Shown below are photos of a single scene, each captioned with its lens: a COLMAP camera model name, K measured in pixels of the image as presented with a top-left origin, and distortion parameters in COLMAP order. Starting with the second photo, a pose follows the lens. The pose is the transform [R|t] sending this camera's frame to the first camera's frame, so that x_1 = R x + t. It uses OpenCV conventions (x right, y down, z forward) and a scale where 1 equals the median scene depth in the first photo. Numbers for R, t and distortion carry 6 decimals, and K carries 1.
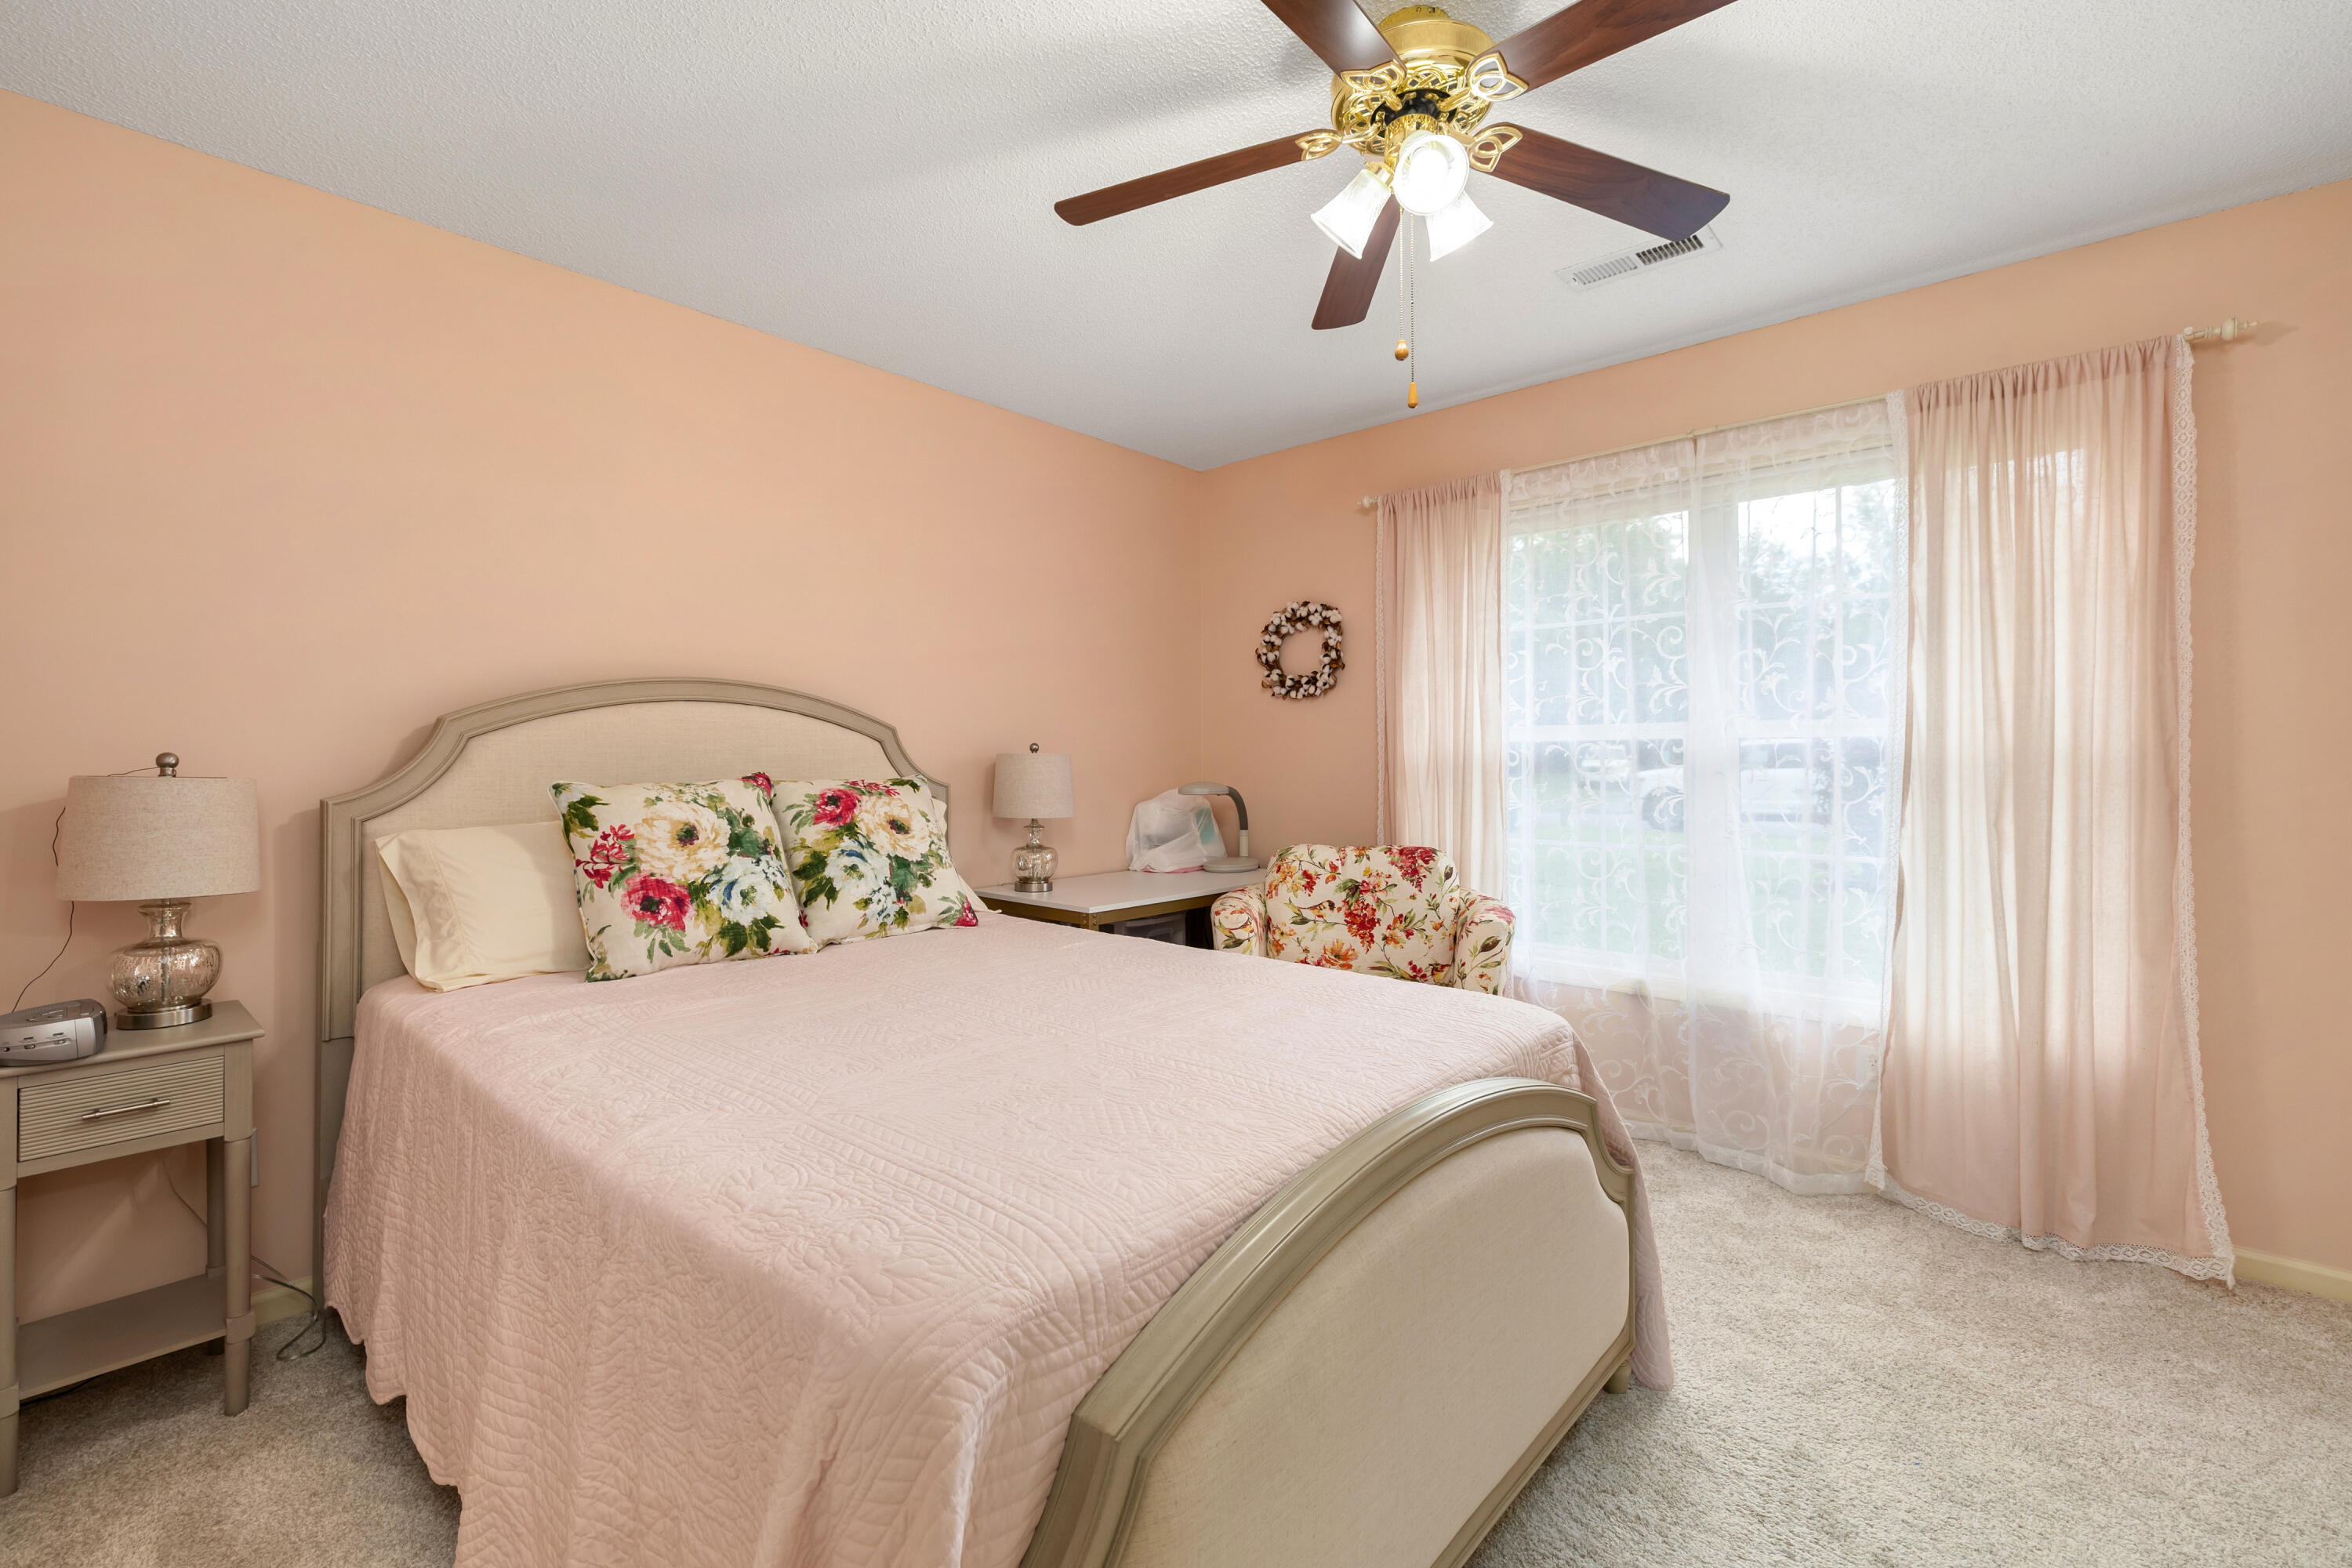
lens RADIAL K [[1003.1, 0, 1172.8], [0, 1003.1, 772.9], [0, 0, 1]] dist [0.000376, 0.000985]
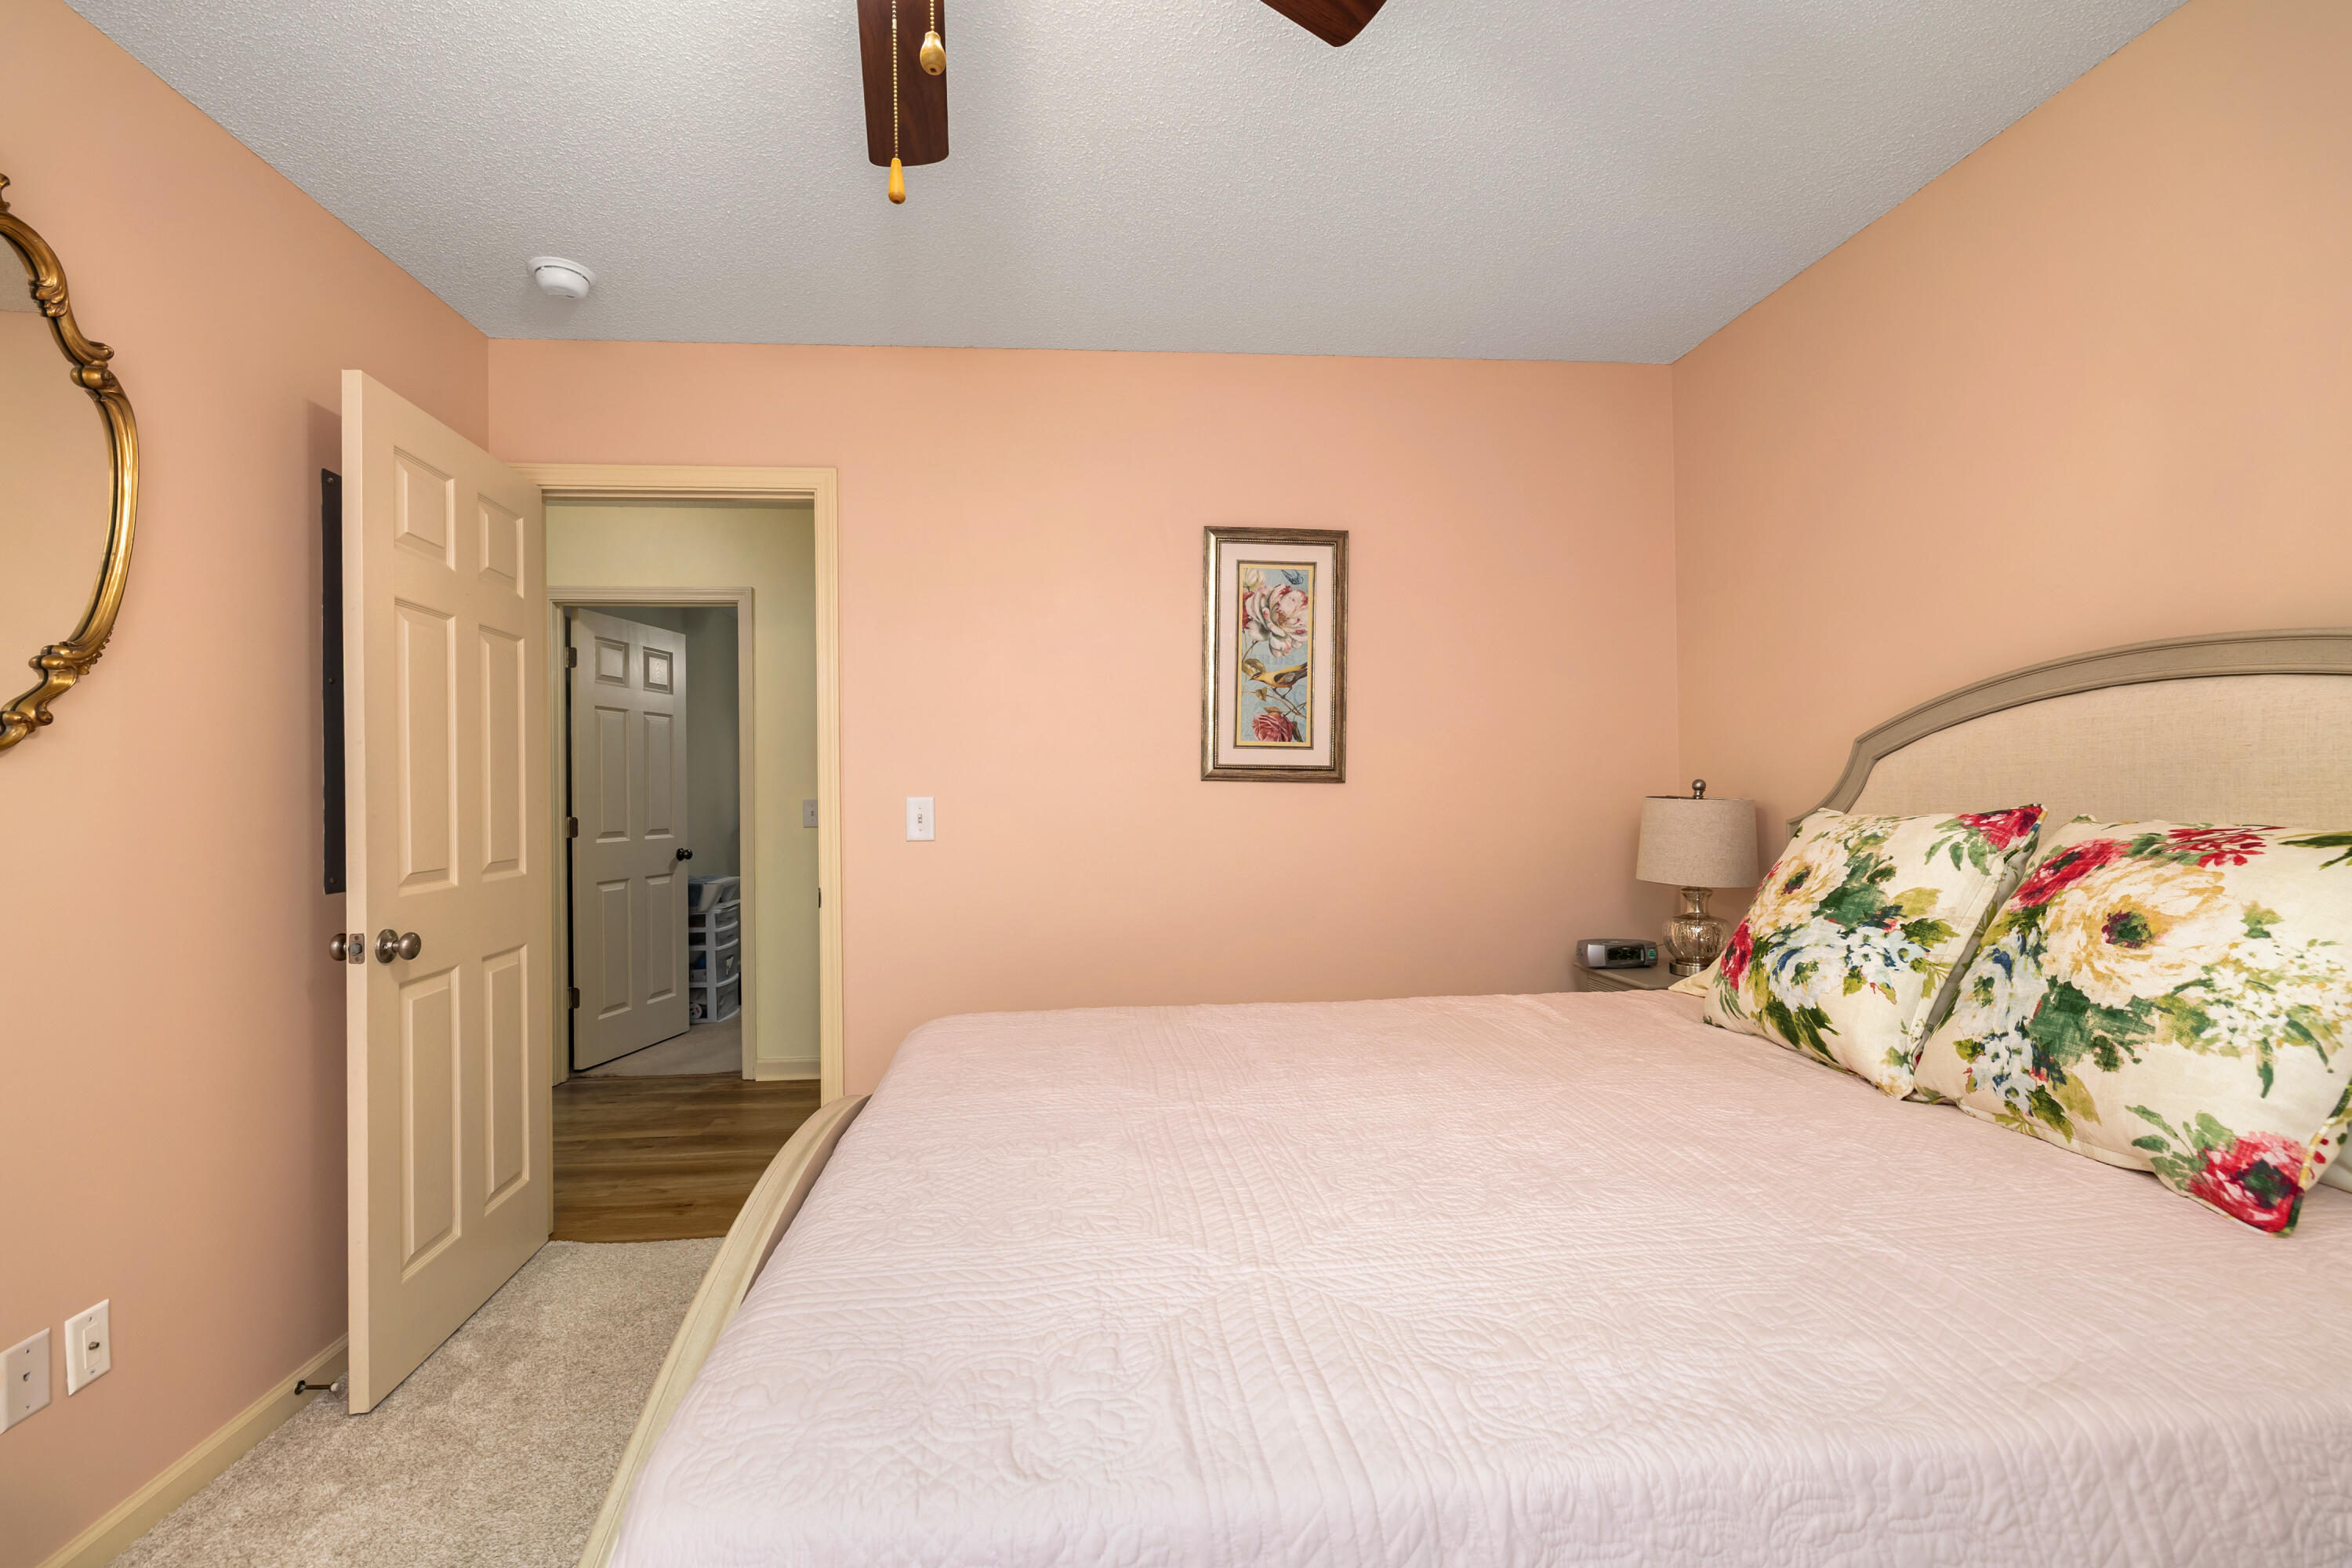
lens RADIAL K [[1003.1, 0, 1172.4], [0, 1003.1, 786.7], [0, 0, 1]] dist [0.000376, 0.000985]
pose [[-0.669482, 0.006480, -0.742800, 0.421209], [0.000899, 0.999968, 0.007914, -0.019169], [0.742828, 0.004631, -0.669466, 1.130489]]
